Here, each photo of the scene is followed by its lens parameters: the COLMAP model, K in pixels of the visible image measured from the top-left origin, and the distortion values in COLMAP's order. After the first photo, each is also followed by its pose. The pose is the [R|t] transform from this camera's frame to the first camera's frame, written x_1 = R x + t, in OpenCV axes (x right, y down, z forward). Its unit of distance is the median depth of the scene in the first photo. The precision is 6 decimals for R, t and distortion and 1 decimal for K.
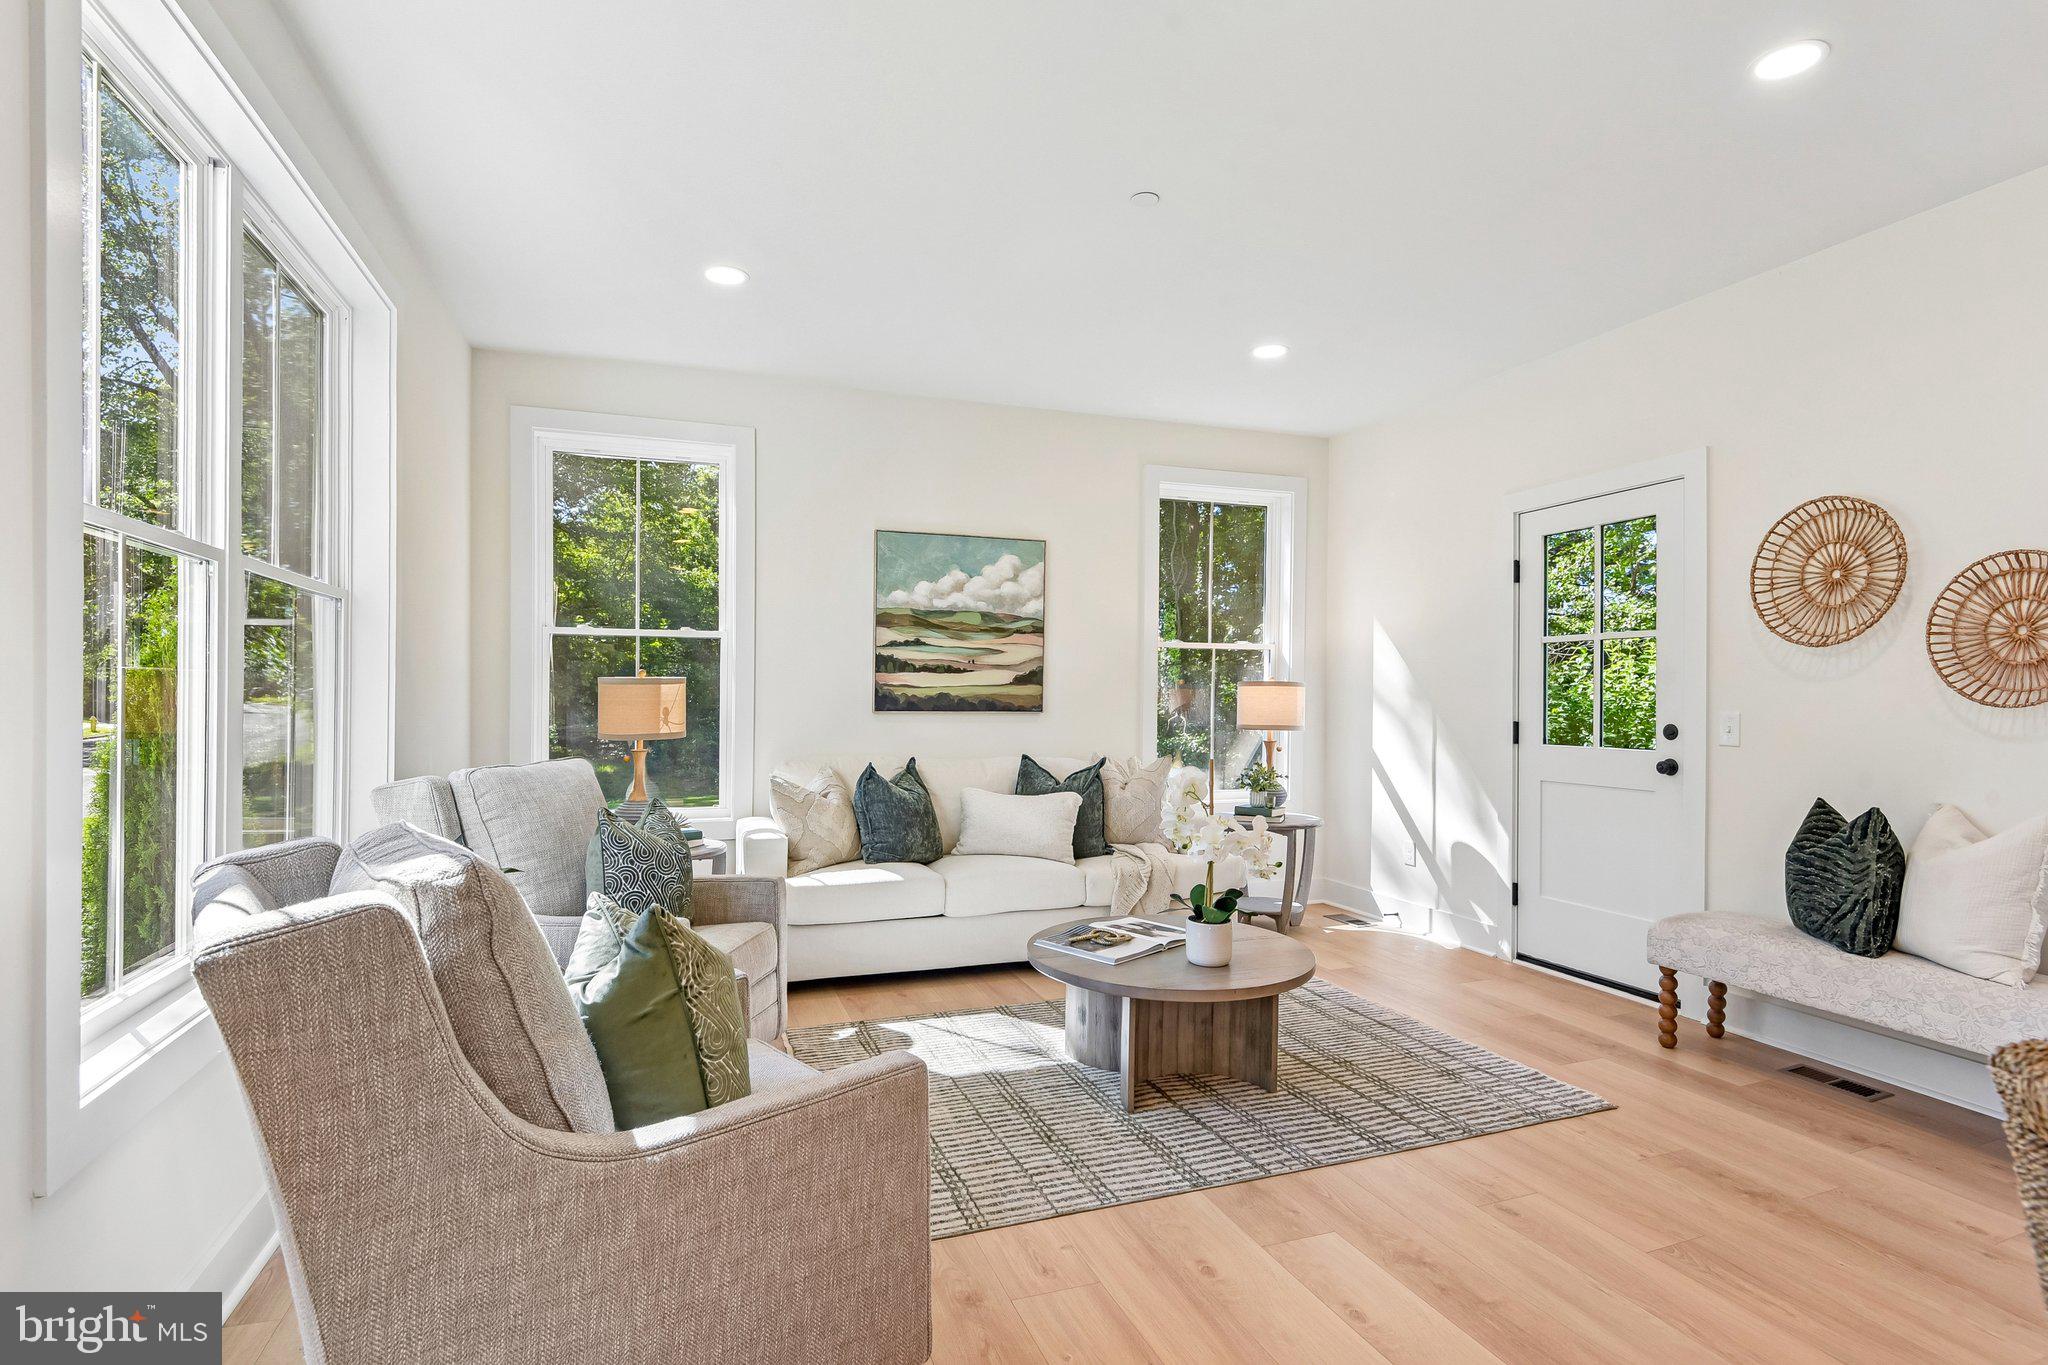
lens RADIAL K [[984.3, 0, 1011.1], [0, 984.3, 697.6], [0, 0, 1]] dist [-0.014442, -0.020341]
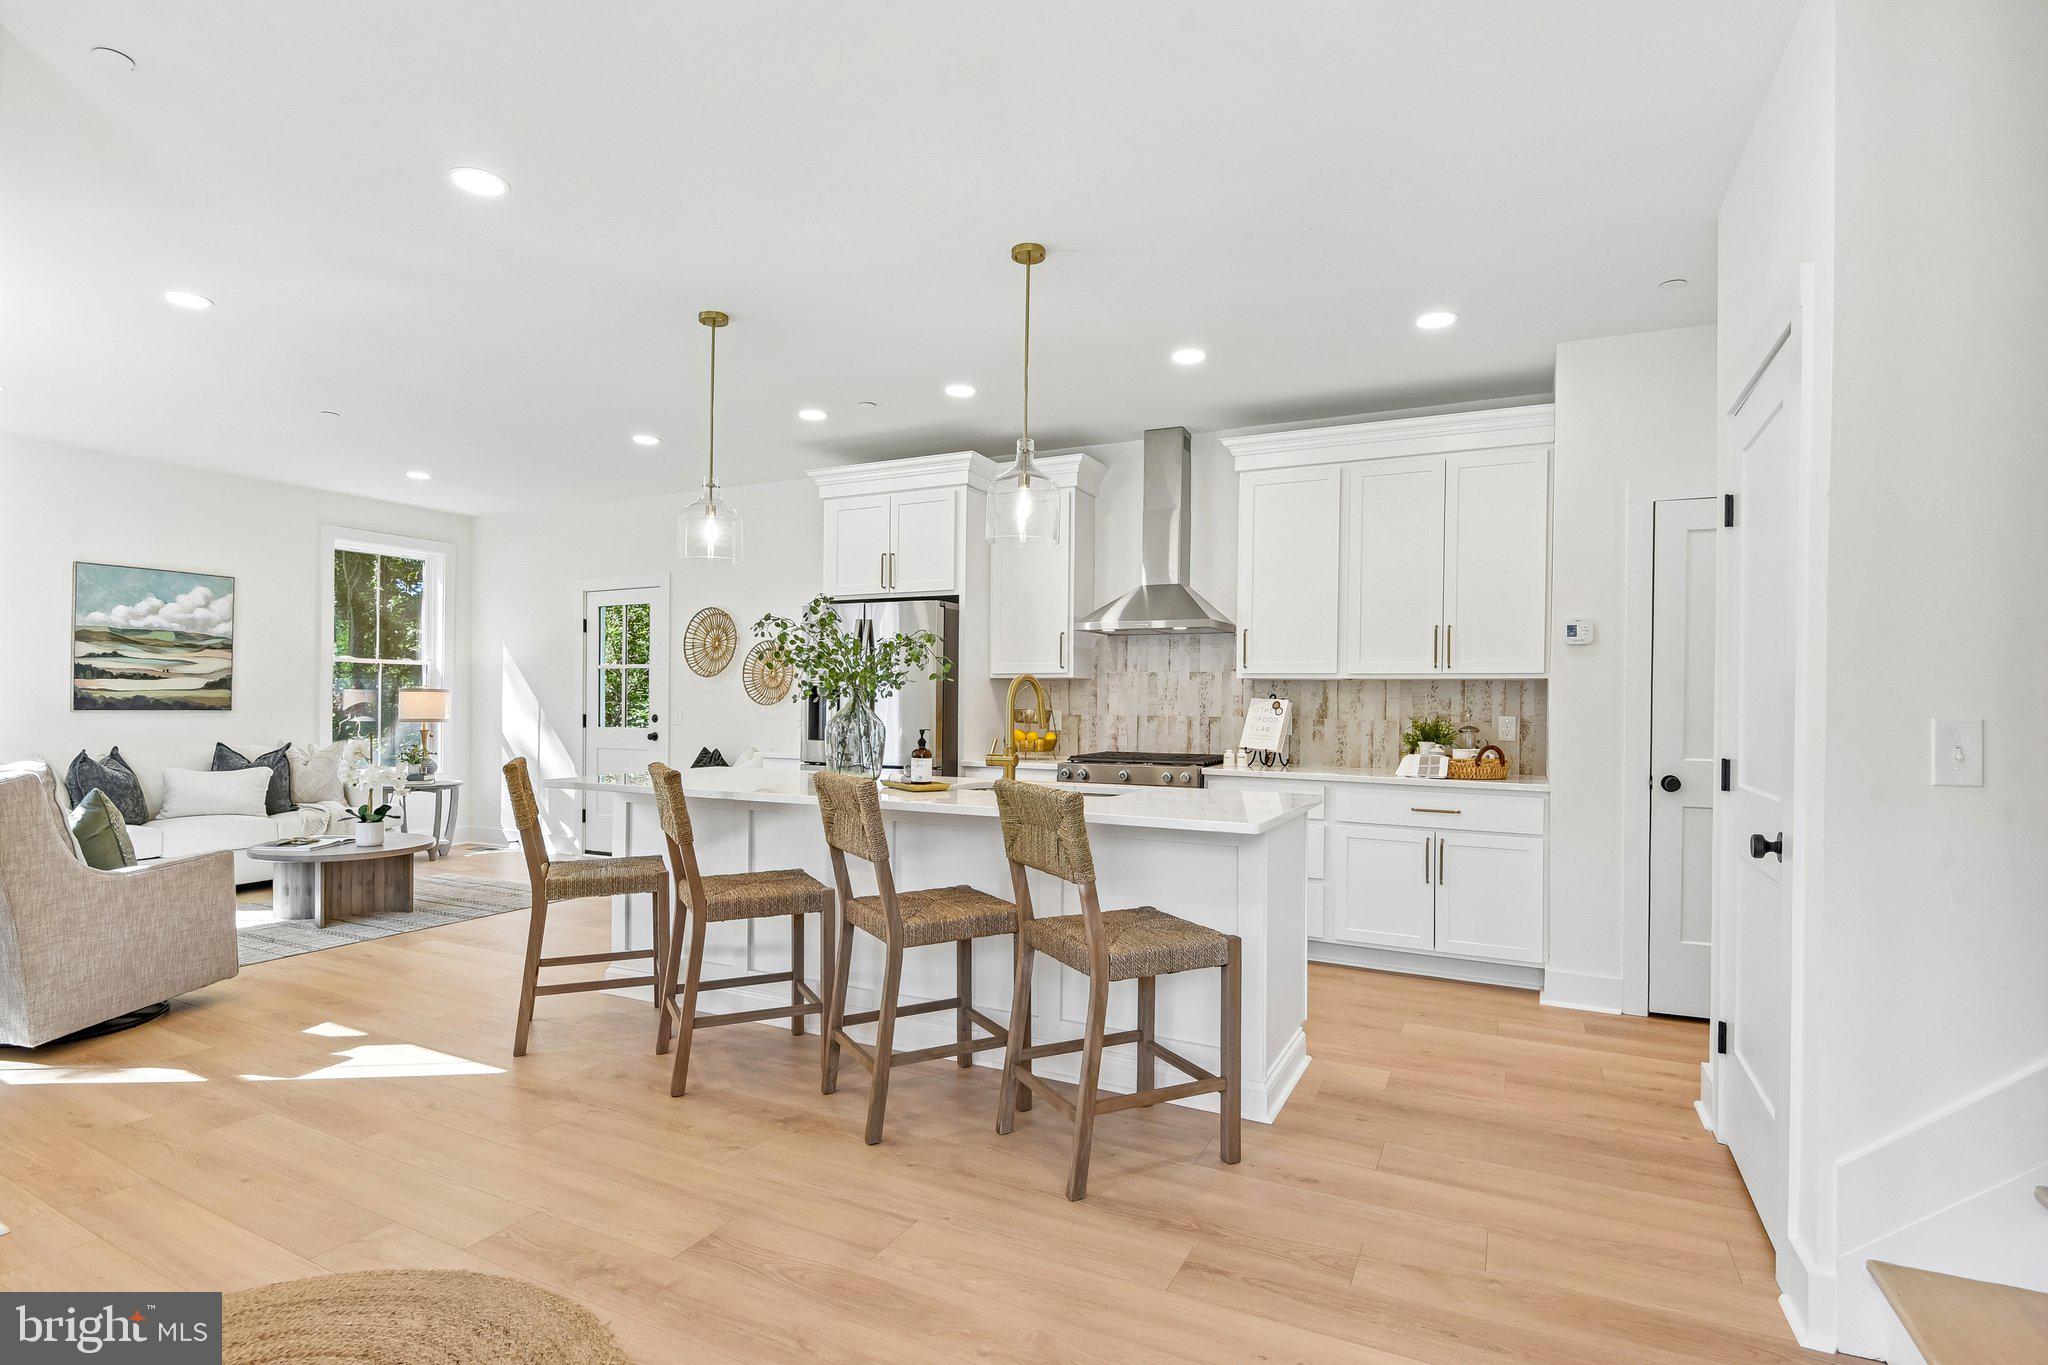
lens RADIAL K [[984.3, 0, 1014.1], [0, 984.3, 704.2], [0, 0, 1]] dist [-0.014442, -0.020341]
pose [[0.718377, 0.000553, 0.695653, -0.139660], [-0.003904, 0.999987, 0.003238, -0.001605], [-0.695643, -0.005042, 0.718370, -0.784693]]
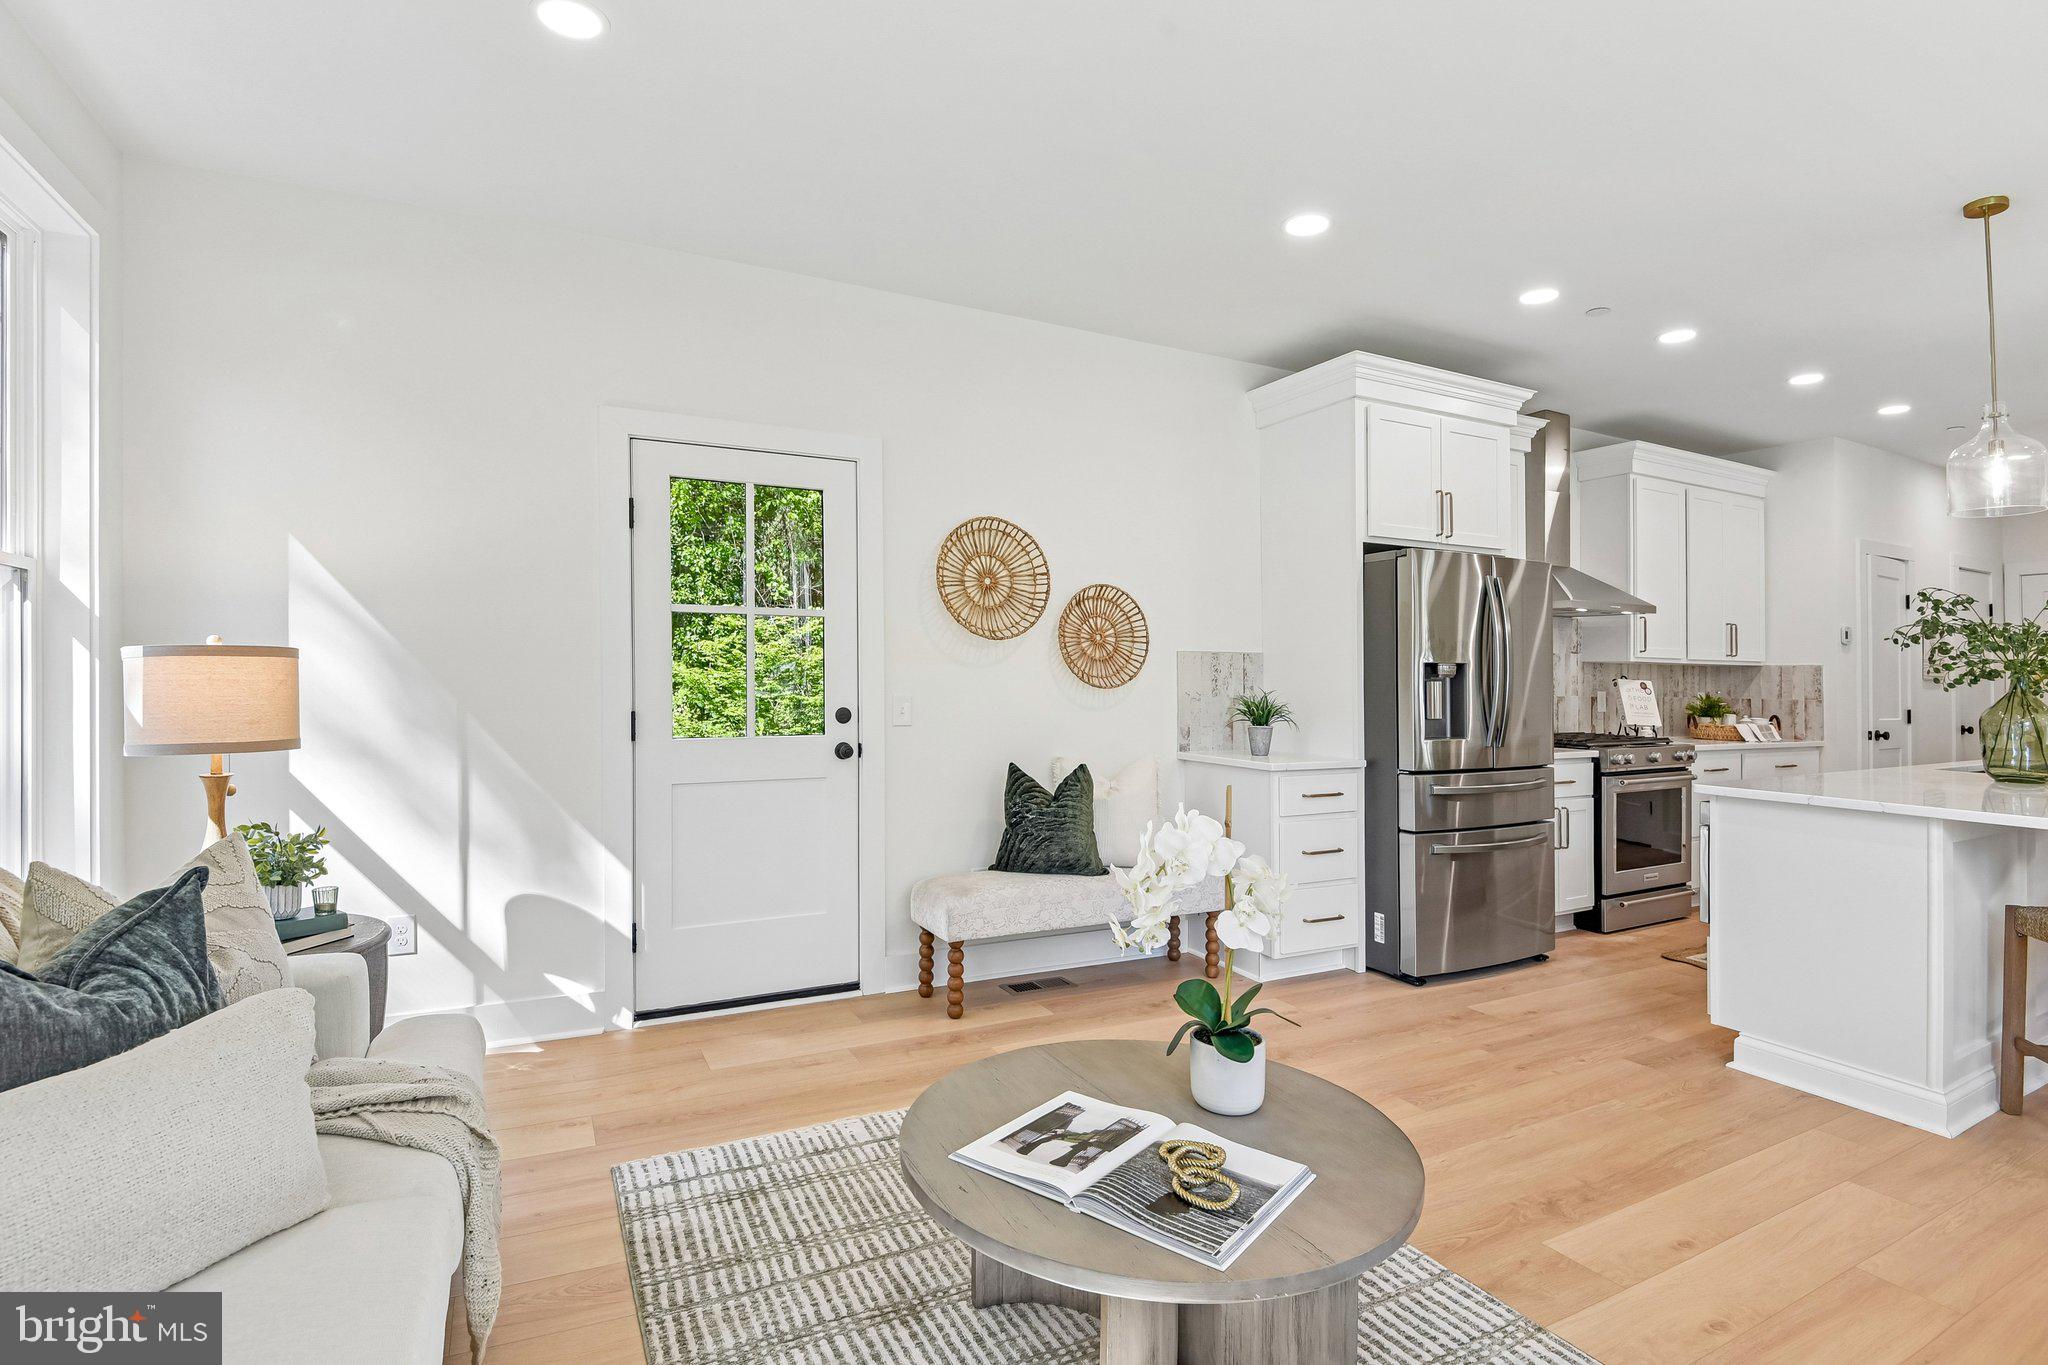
lens RADIAL K [[984.3, 0, 992.2], [0, 984.3, 664.9], [0, 0, 1]] dist [-0.014442, -0.020341]
pose [[-0.115308, 0.001673, 0.993328, -0.299007], [-0.009959, 0.999946, -0.002841, -0.013108], [-0.993280, -0.010220, -0.115285, 0.871224]]
